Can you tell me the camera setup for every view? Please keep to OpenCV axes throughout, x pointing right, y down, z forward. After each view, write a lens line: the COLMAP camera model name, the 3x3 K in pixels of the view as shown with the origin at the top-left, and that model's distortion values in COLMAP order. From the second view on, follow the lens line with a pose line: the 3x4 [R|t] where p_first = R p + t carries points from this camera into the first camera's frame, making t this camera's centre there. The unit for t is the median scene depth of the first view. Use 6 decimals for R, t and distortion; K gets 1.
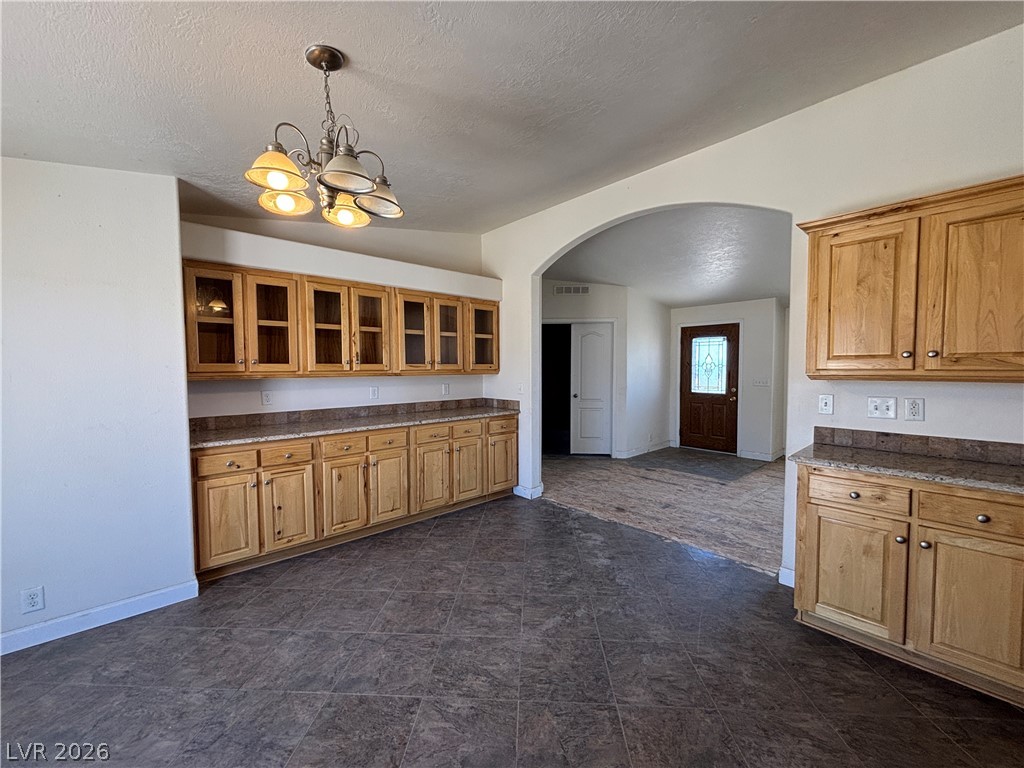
lens RADIAL K [[412.1, 0, 499.6], [0, 412.1, 384.8], [0, 0, 1]] dist [0.000173, 0.000689]
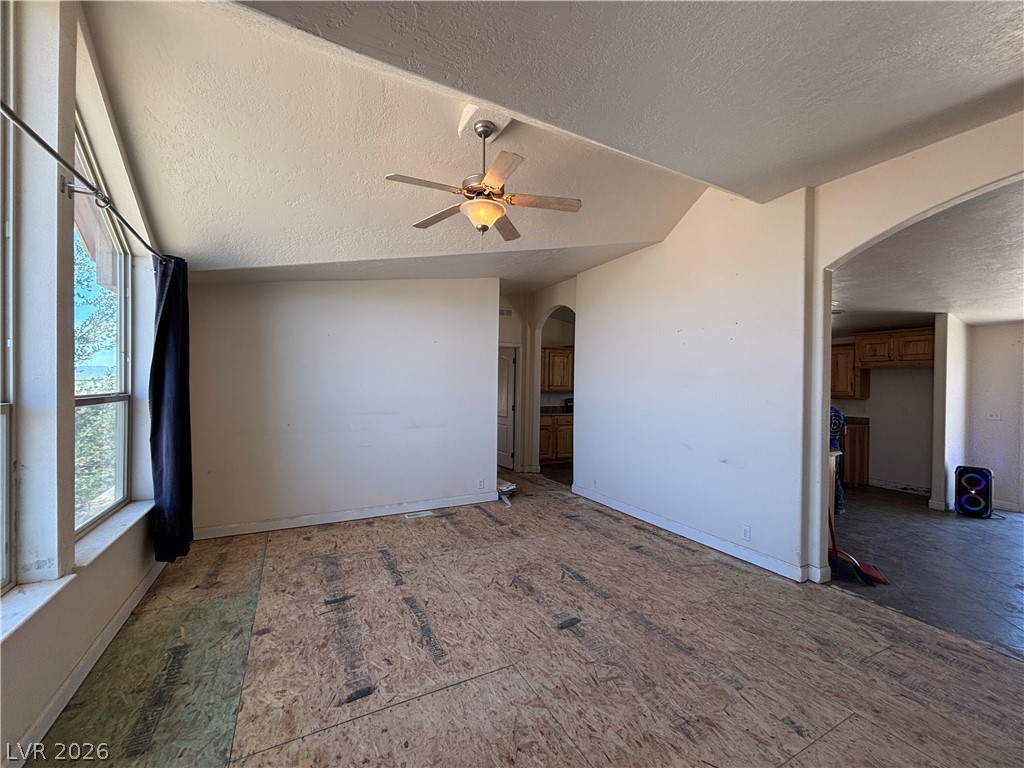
lens RADIAL K [[412.1, 0, 504.1], [0, 412.1, 385.6], [0, 0, 1]] dist [0.000173, 0.000689]
pose [[-0.970307, -0.007956, 0.241745, 0.825440], [0.005466, 0.998482, 0.054802, -0.085484], [-0.241814, 0.054496, -0.968791, 1.475999]]
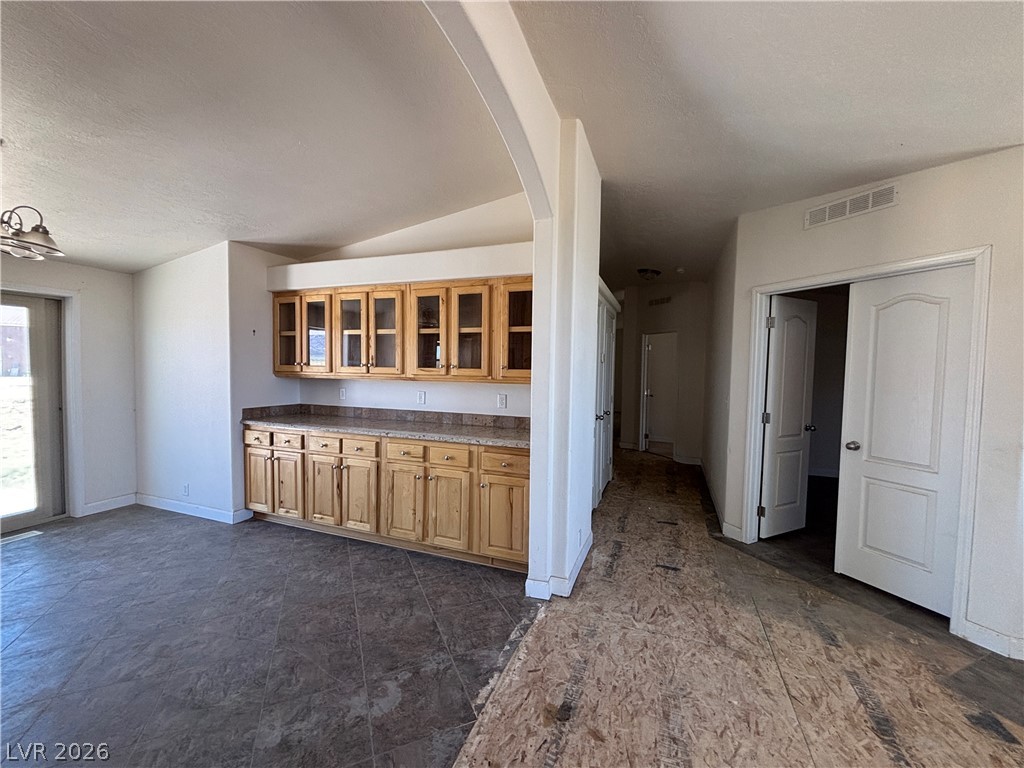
lens RADIAL K [[412.1, 0, 509.6], [0, 412.1, 382.7], [0, 0, 1]] dist [0.000173, 0.000689]
pose [[0.467348, 0.044932, -0.882931, 0.619051], [-0.055838, 0.998214, 0.021243, -0.045868], [0.882308, 0.039373, 0.469023, 0.725417]]
